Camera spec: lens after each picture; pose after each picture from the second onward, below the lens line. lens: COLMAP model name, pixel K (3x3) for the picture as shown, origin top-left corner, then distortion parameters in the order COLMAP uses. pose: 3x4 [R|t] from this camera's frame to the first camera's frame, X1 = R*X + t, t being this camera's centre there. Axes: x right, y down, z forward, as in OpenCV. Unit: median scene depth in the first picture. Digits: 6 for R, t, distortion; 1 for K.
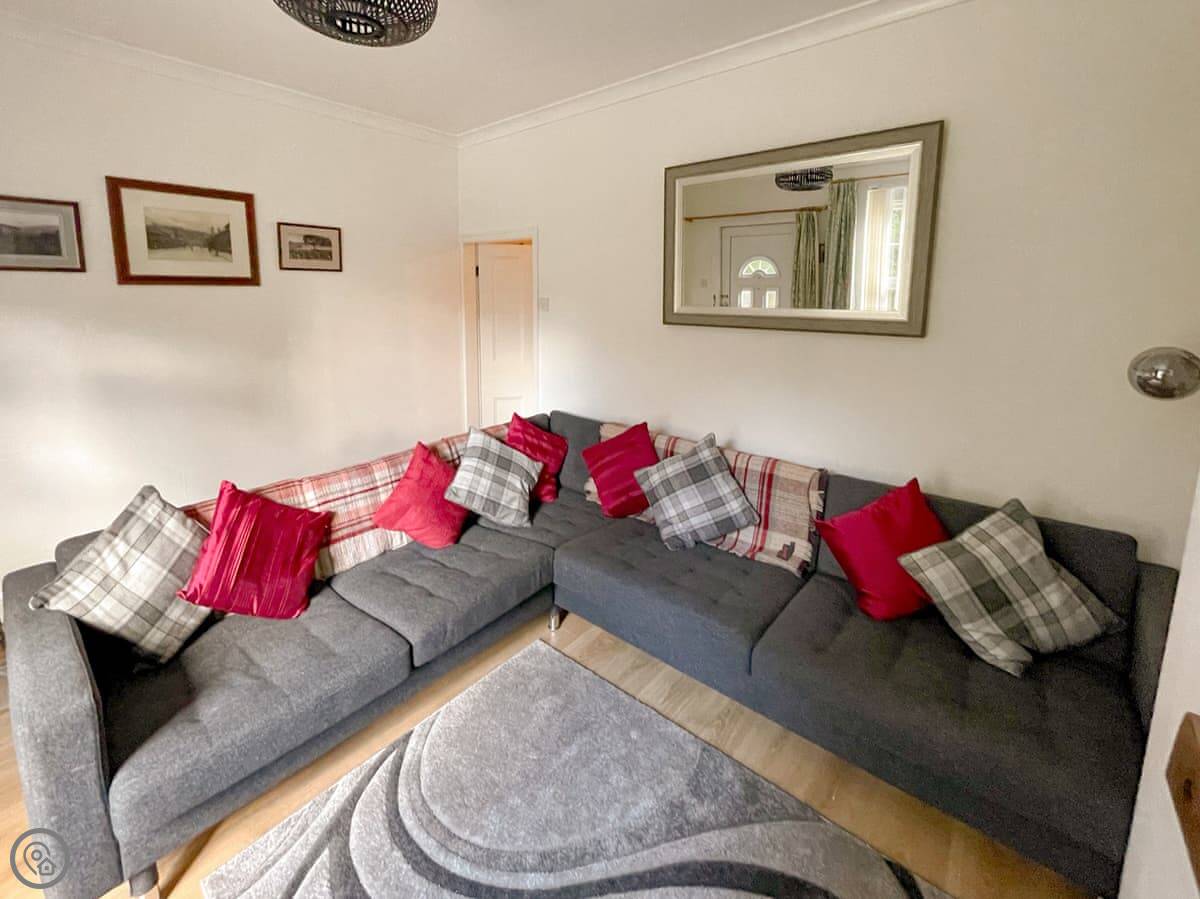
lens RADIAL K [[484.8, 0, 600.0], [0, 484.8, 449.5], [0, 0, 1]] dist [0.000013, 0.000062]
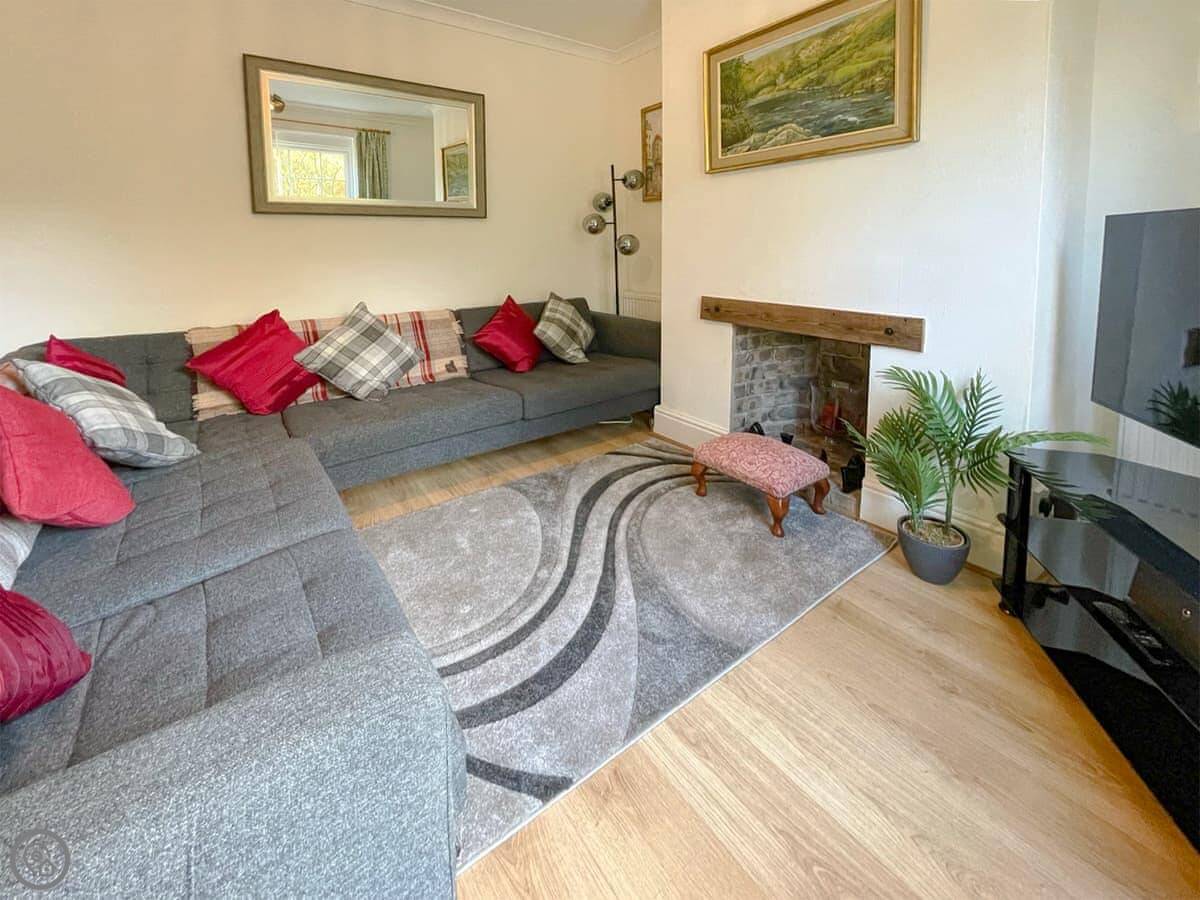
lens RADIAL K [[1079.7, 0, 600.0], [0, 1079.7, 450.0], [0, 0, 1]] dist [-0.097592, 0.006523]
pose [[0.229571, -0.220463, 0.947994, -2.462534], [0.240570, 0.956639, 0.164216, 0.024733], [-0.943092, 0.190360, 0.272654, -0.227648]]
